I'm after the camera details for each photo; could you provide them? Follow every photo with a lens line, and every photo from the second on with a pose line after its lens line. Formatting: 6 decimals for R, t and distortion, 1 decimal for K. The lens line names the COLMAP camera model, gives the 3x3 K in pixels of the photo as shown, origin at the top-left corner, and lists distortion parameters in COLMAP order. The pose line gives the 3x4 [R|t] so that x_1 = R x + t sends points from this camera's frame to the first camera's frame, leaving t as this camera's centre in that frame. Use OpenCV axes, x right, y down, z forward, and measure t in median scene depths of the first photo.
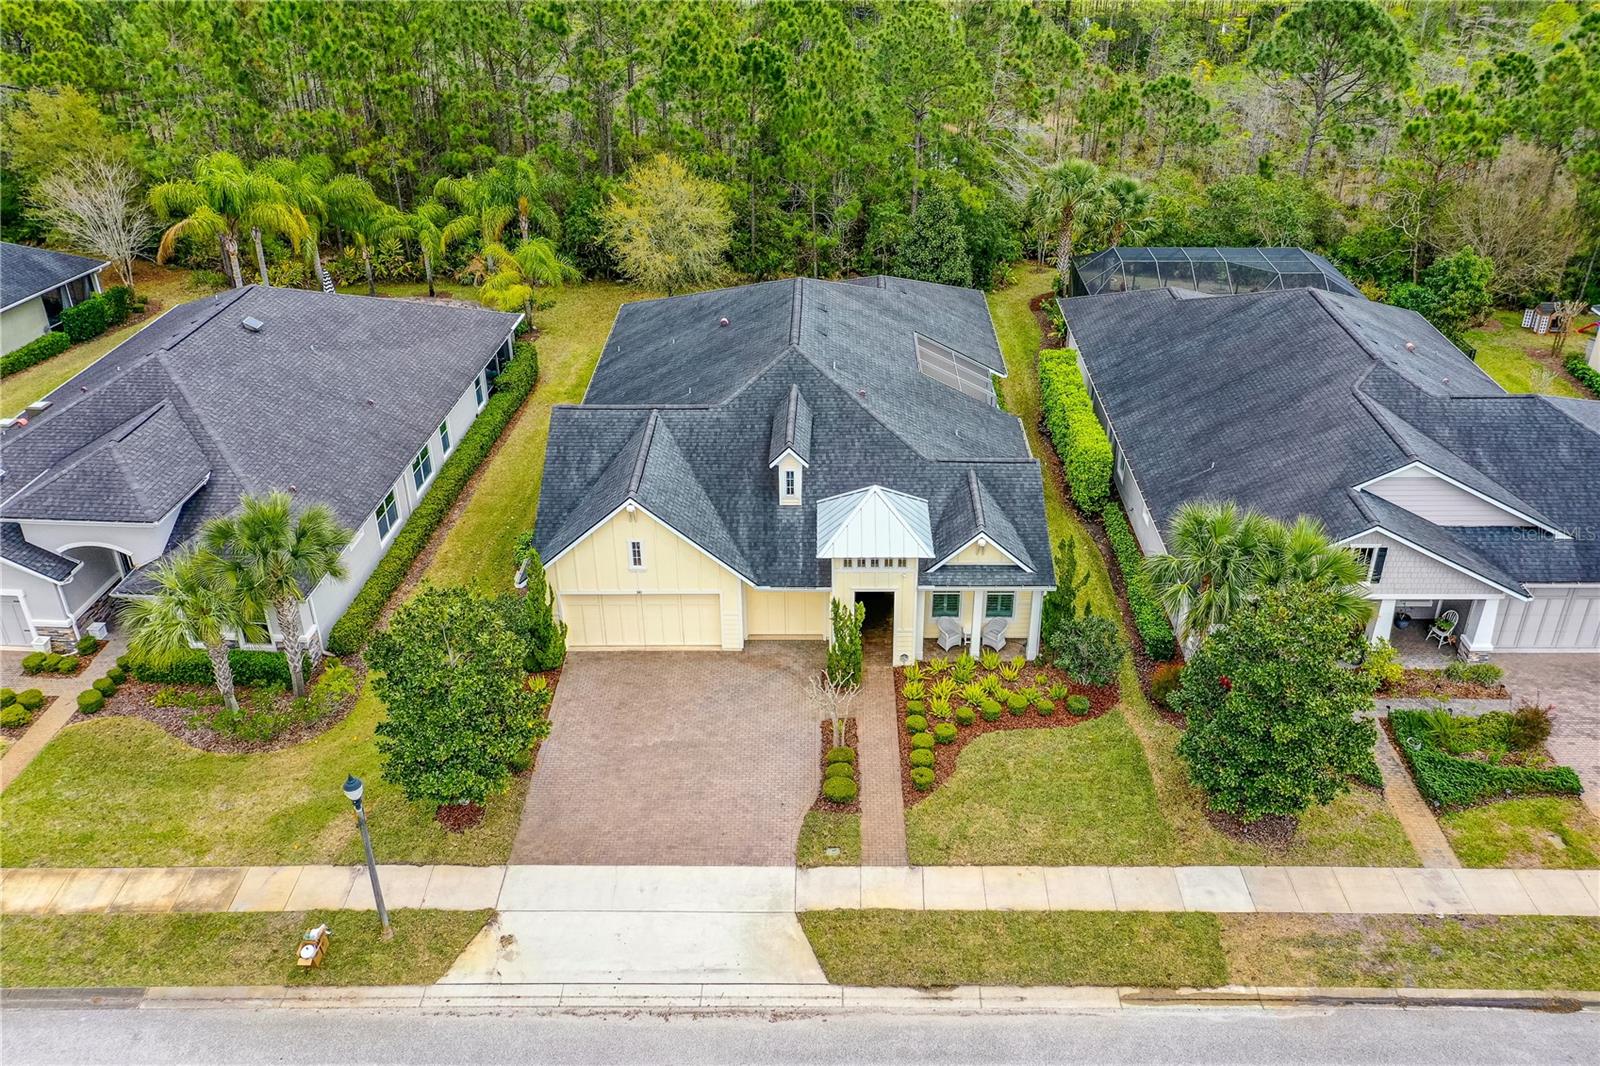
lens RADIAL K [[1293.5, 0, 844.5], [0, 1293.5, 533.5], [0, 0, 1]] dist [0.015904, 0.001636]
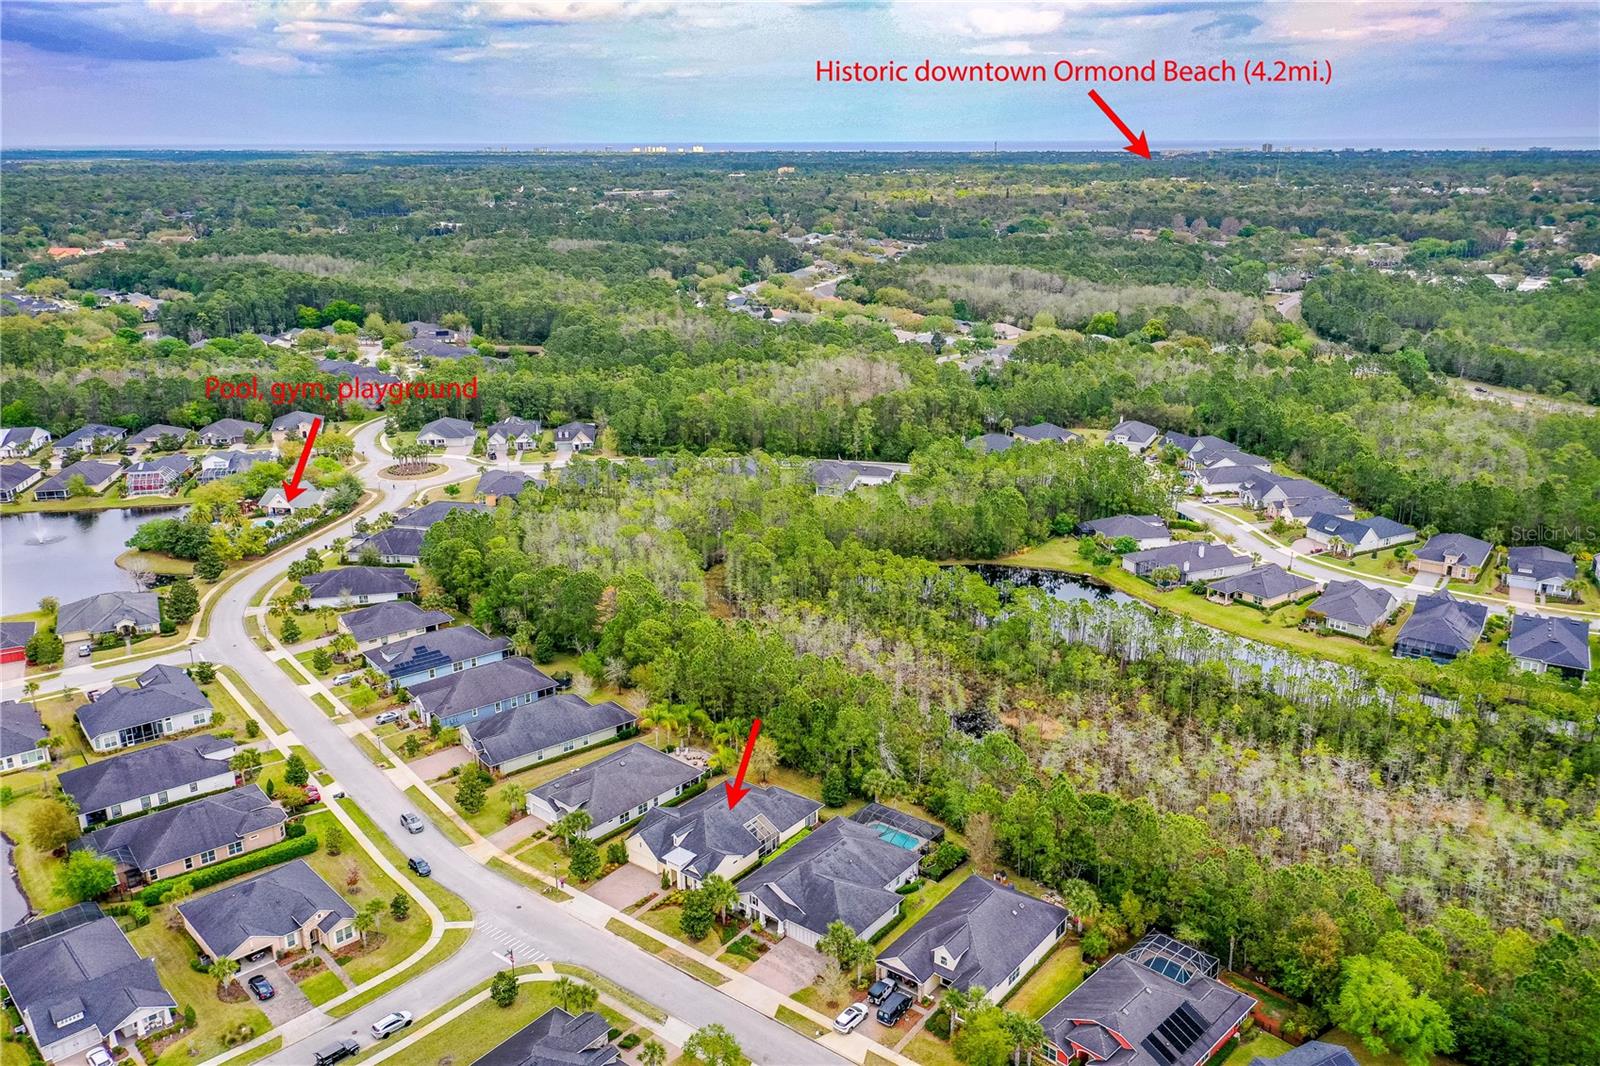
lens RADIAL K [[1267.4, 0, 808.1], [0, 1267.4, 538.7], [0, 0, 1]] dist [0.004248, -0.000517]
pose [[0.787814, 0.184774, -0.587543, 3.202989], [-0.305898, 0.945350, -0.112868, -0.798135], [0.534579, 0.268647, 0.801282, -3.020248]]
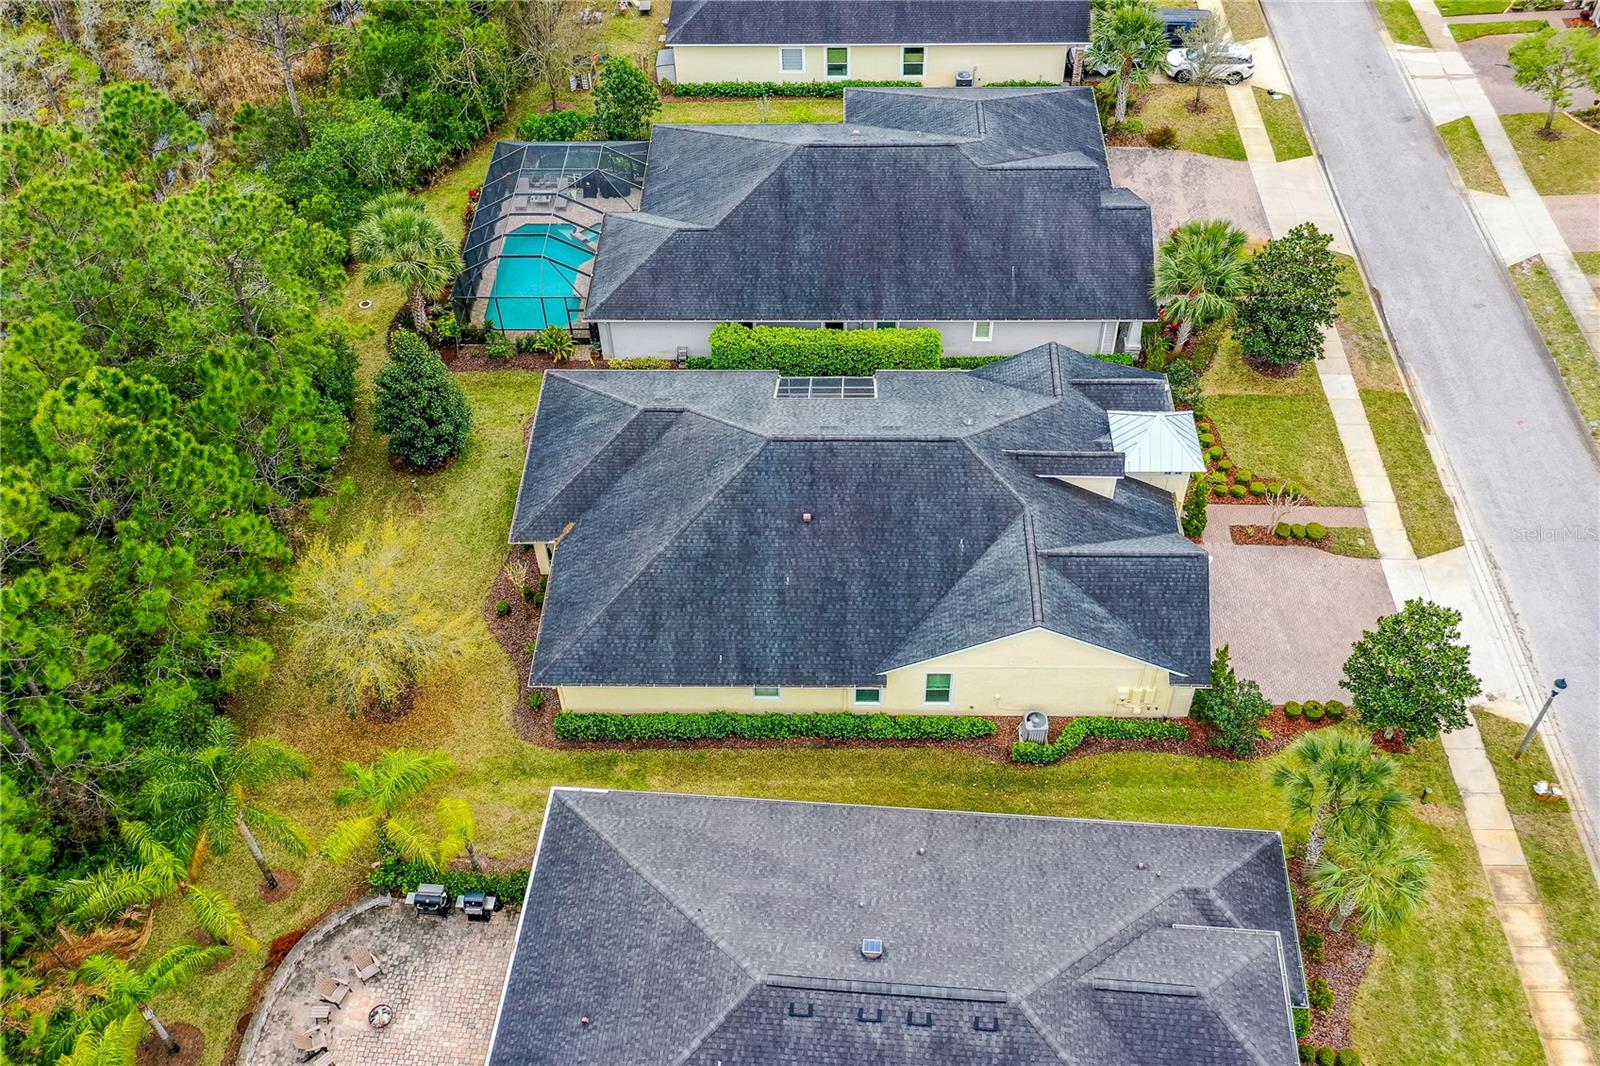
lens RADIAL K [[1398.9, 0, 800.0], [0, 1398.9, 533.0], [0, 0, 1]] dist [0.013209, 0.012654]
pose [[0.032951, -0.743917, 0.667459, -1.153797], [0.522157, 0.582249, 0.623168, -1.173899], [-0.852212, 0.327985, 0.407627, 0.867304]]
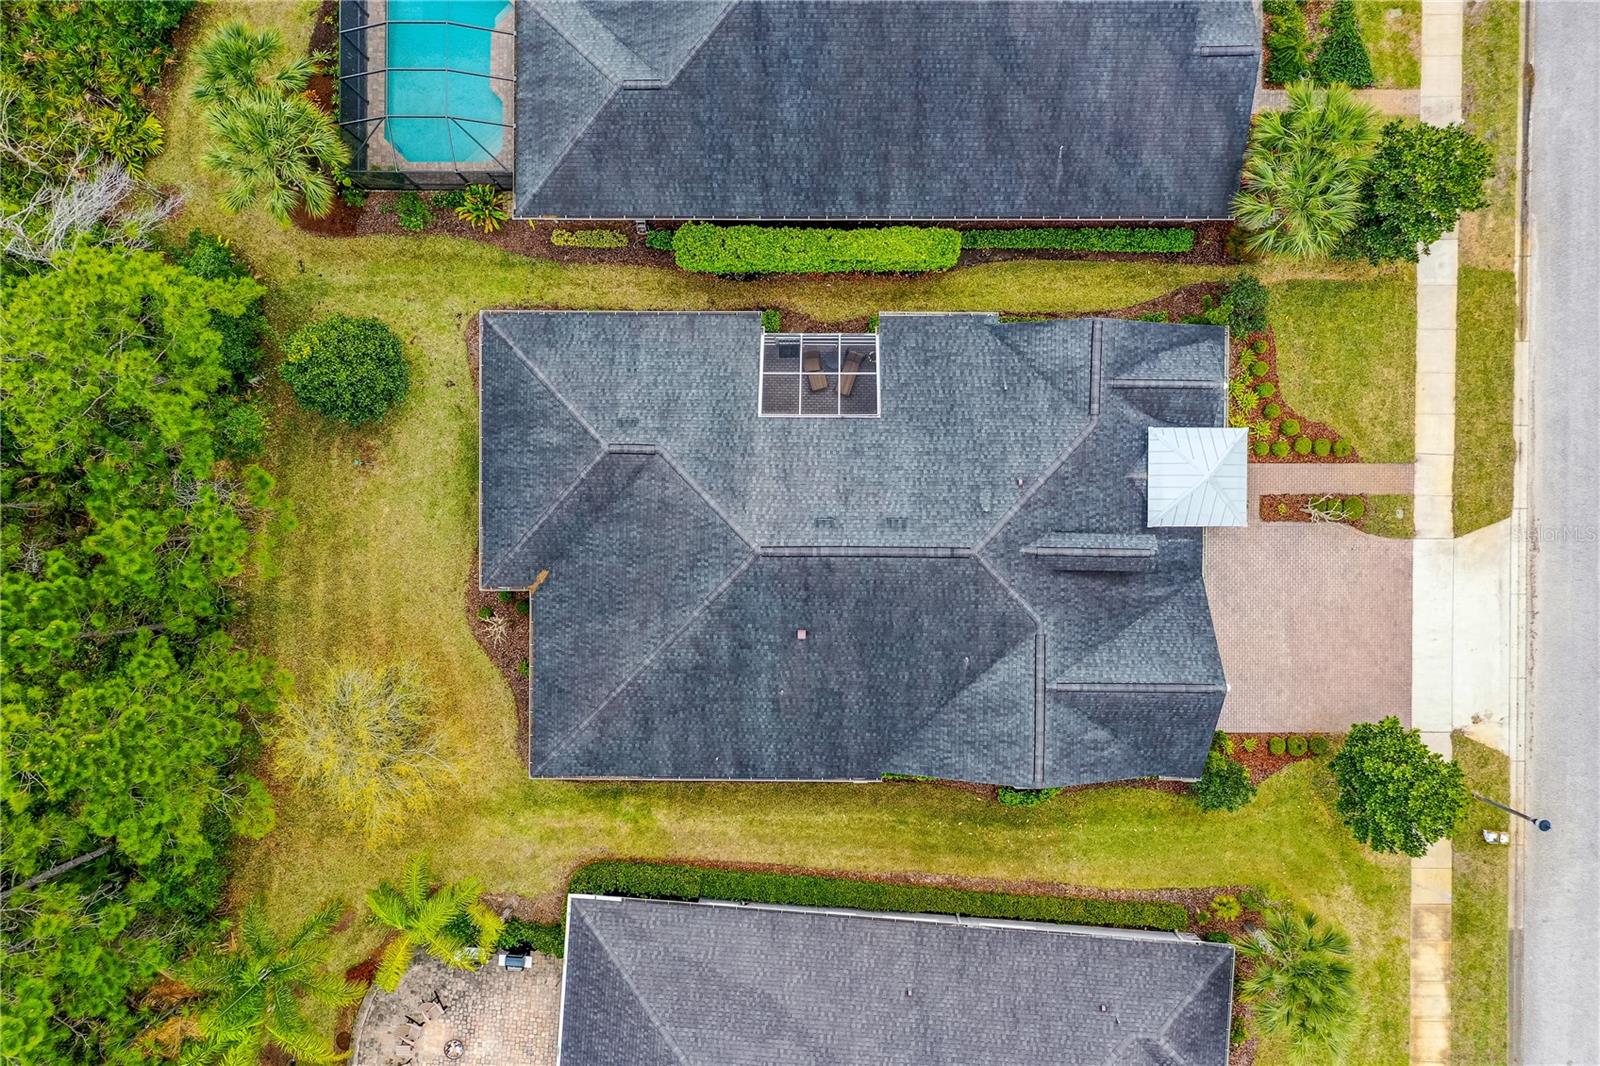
lens RADIAL K [[1267.0, 0, 776.0], [0, 1267.0, 511.8], [0, 0, 1]] dist [0.015103, 0.005548]
pose [[0.014010, -0.999884, -0.005948, -0.007953], [0.527050, 0.002329, 0.849831, -1.328412], [-0.849719, -0.015041, 0.527022, 0.827025]]
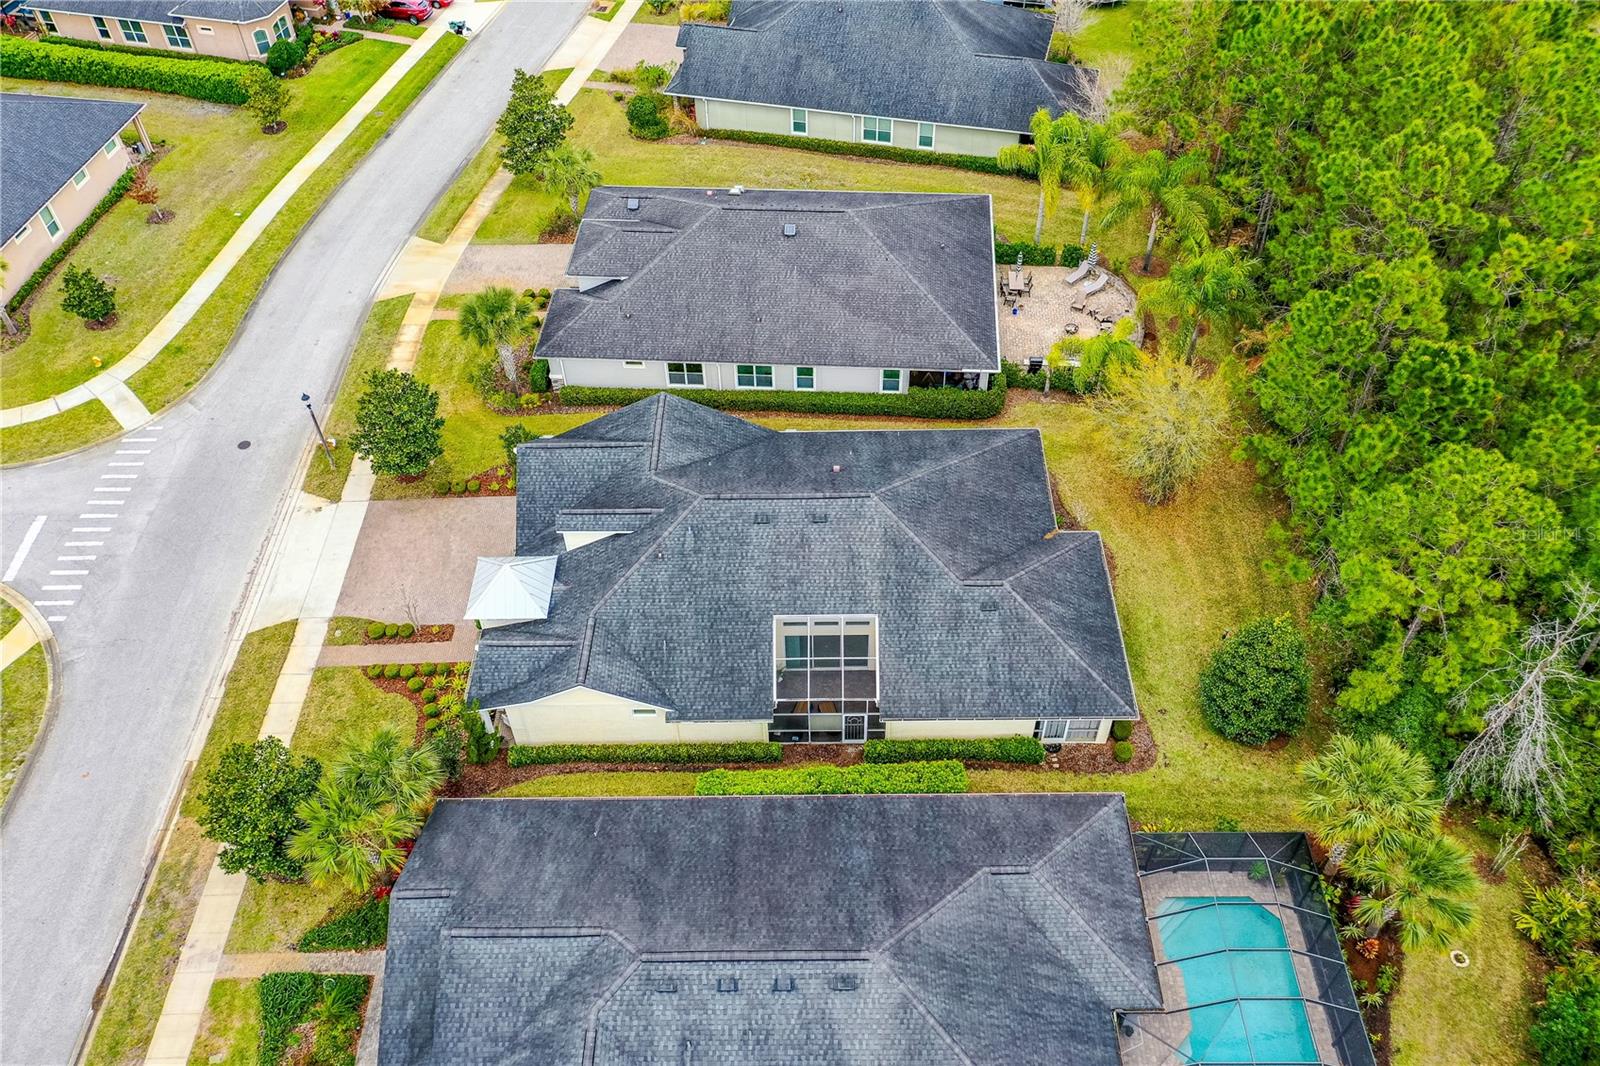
lens RADIAL K [[1267.4, 0, 808.1], [0, 1267.4, 538.7], [0, 0, 1]] dist [0.004248, -0.000517]
pose [[-0.004936, 0.739074, -0.673606, 1.029429], [-0.490990, 0.585036, 0.645494, -1.225088], [0.871151, 0.333920, 0.359990, 0.879490]]
